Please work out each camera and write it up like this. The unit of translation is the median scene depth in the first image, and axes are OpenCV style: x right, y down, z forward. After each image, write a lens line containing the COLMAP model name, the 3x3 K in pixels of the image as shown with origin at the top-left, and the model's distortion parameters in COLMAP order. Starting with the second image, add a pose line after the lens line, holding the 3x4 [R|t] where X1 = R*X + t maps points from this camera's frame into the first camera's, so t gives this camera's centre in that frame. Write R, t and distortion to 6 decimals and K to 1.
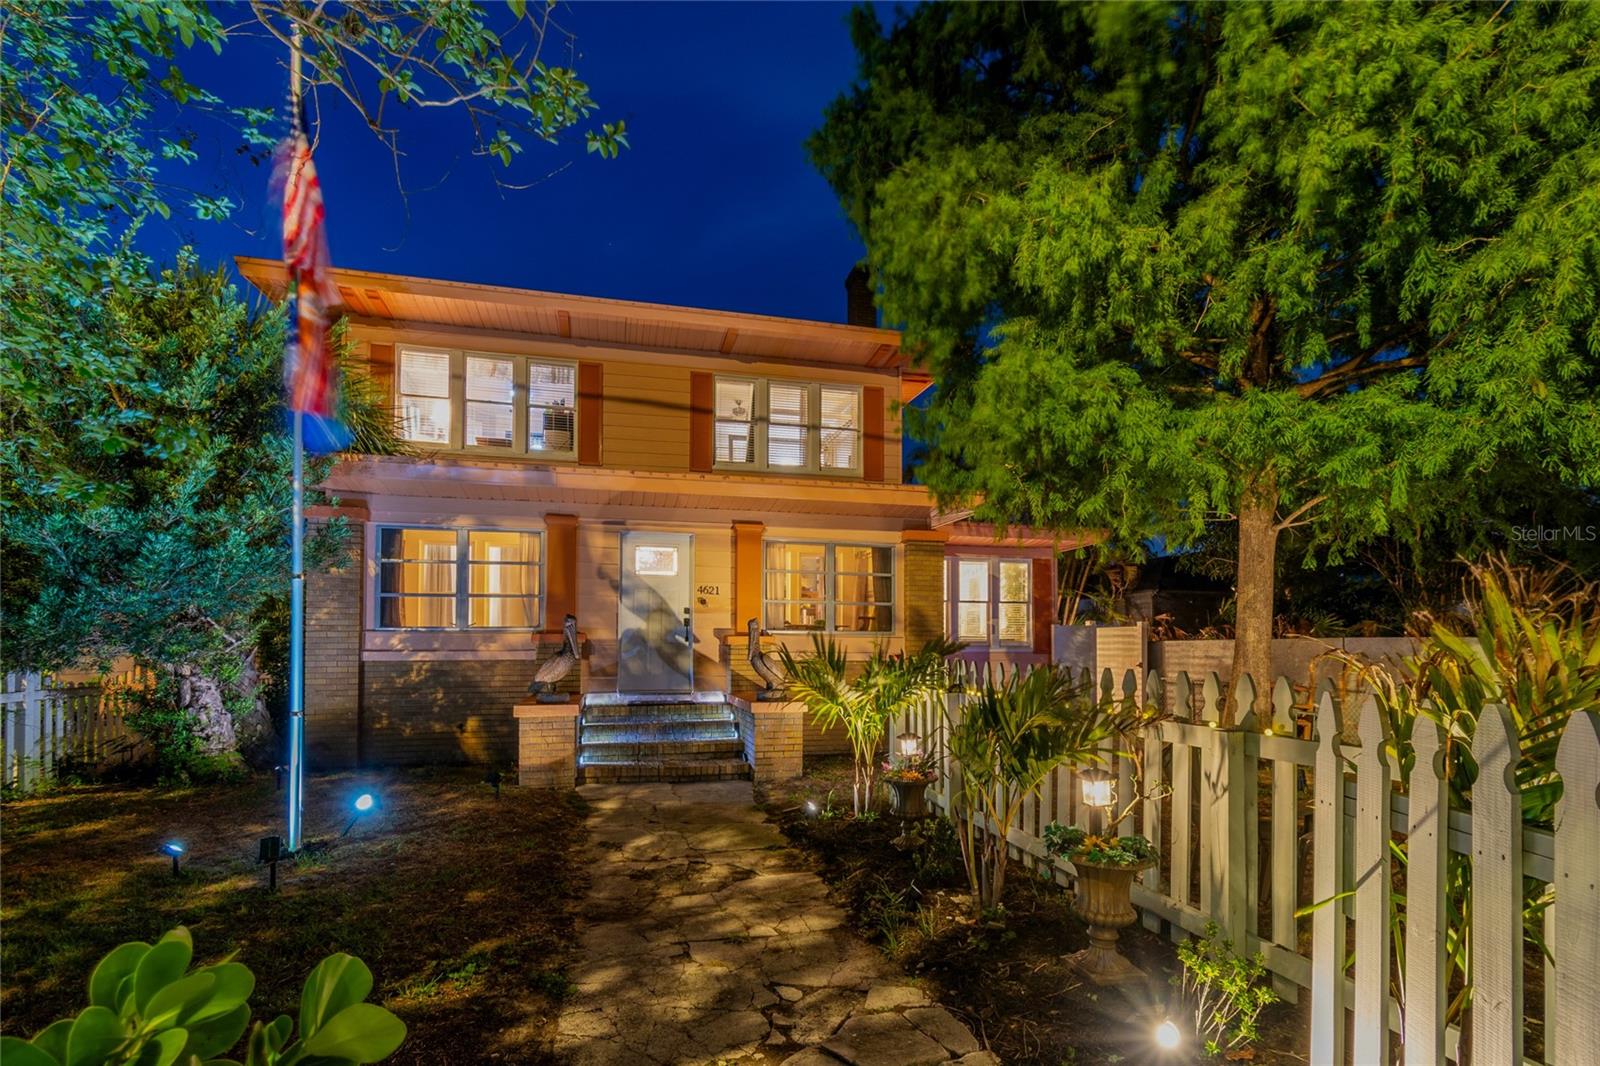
lens RADIAL K [[717.6, 0, 790.8], [0, 717.6, 643.1], [0, 0, 1]] dist [0.006874, -0.002411]
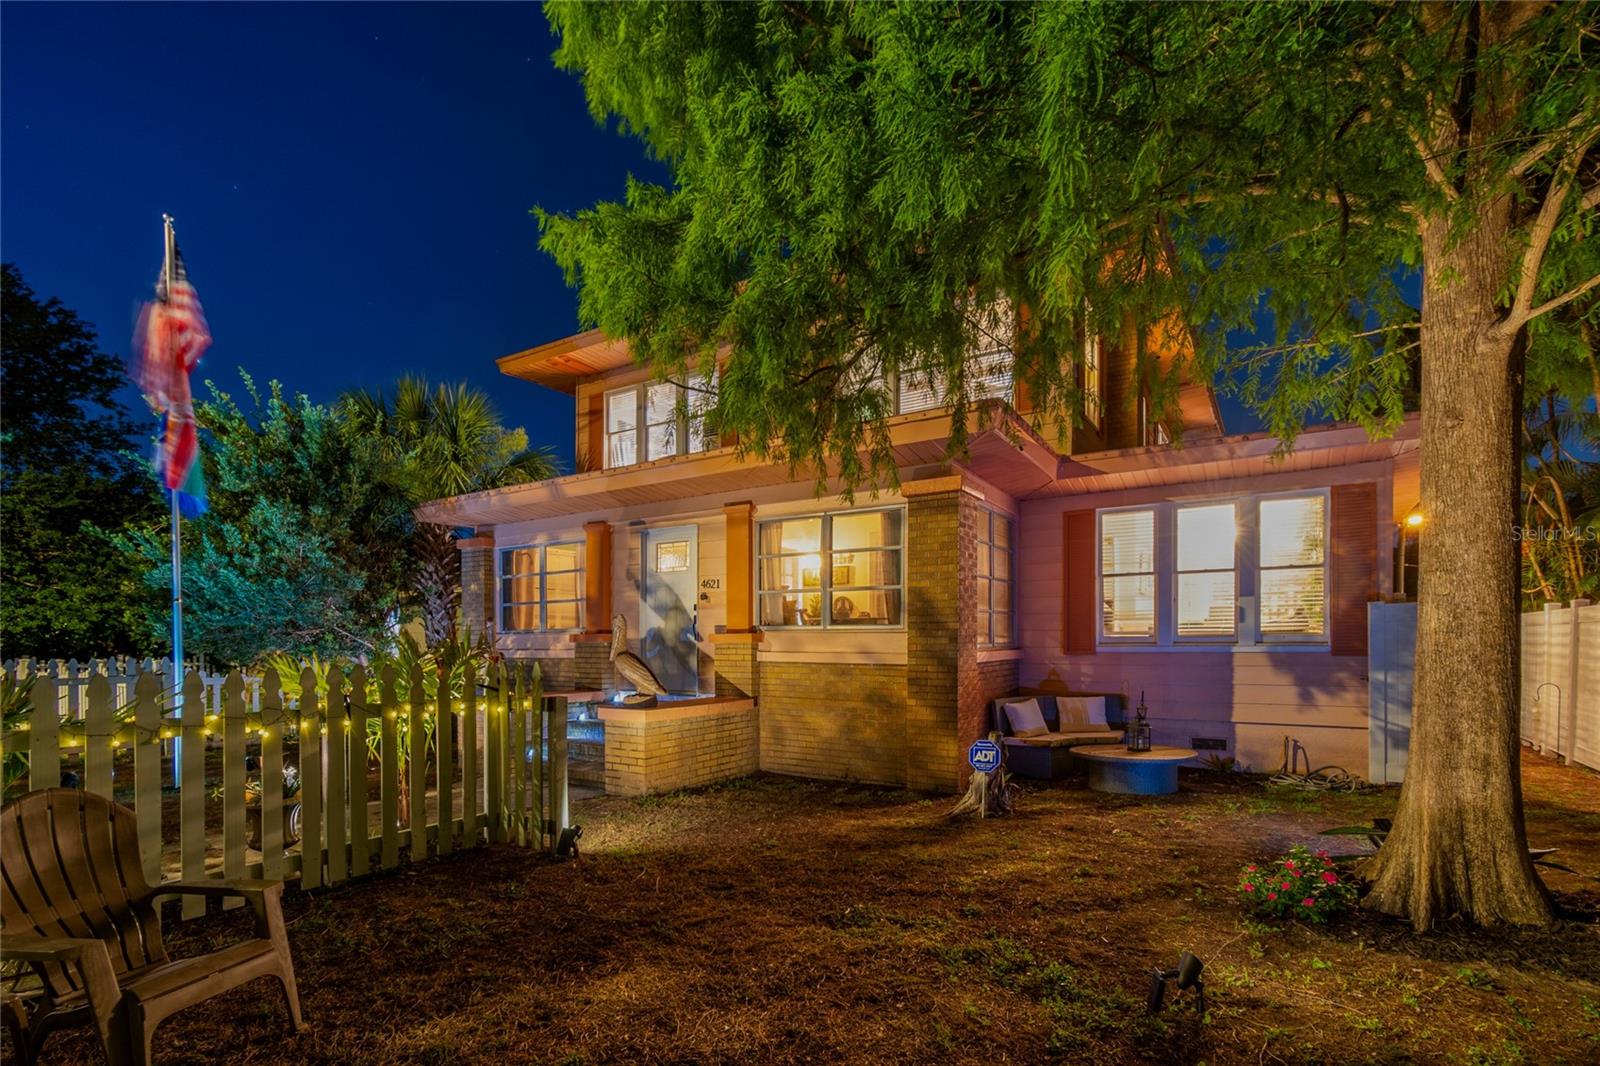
lens RADIAL K [[717.6, 0, 834.4], [0, 717.6, 638.9], [0, 0, 1]] dist [0.006874, -0.002411]
pose [[0.724306, -0.009047, -0.689420, 0.737929], [0.004782, 0.999956, -0.008098, 0.005232], [0.689462, 0.002569, 0.724317, 0.519383]]
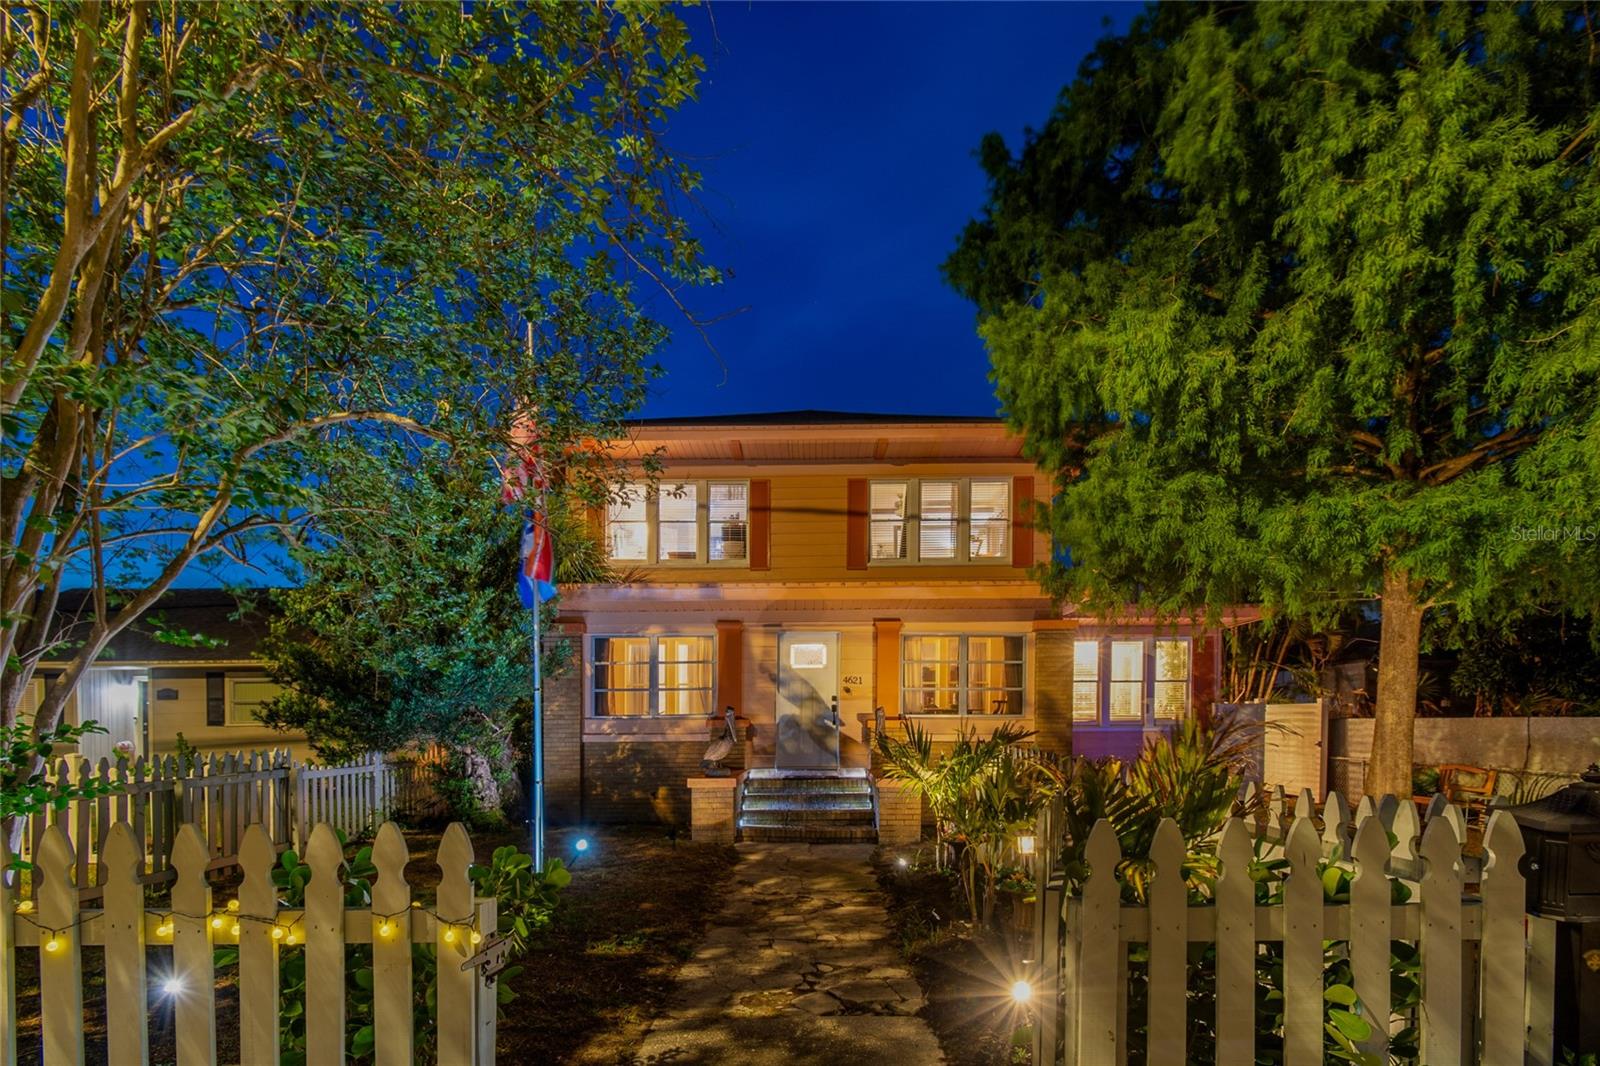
lens RADIAL K [[717.6, 0, 815.3], [0, 717.6, 737.5], [0, 0, 1]] dist [0.006874, -0.002411]
pose [[0.973116, 0.000010, -0.230317, 0.107929], [0.006473, 0.999604, 0.027395, -0.016276], [0.230226, -0.028150, 0.972730, -0.158782]]
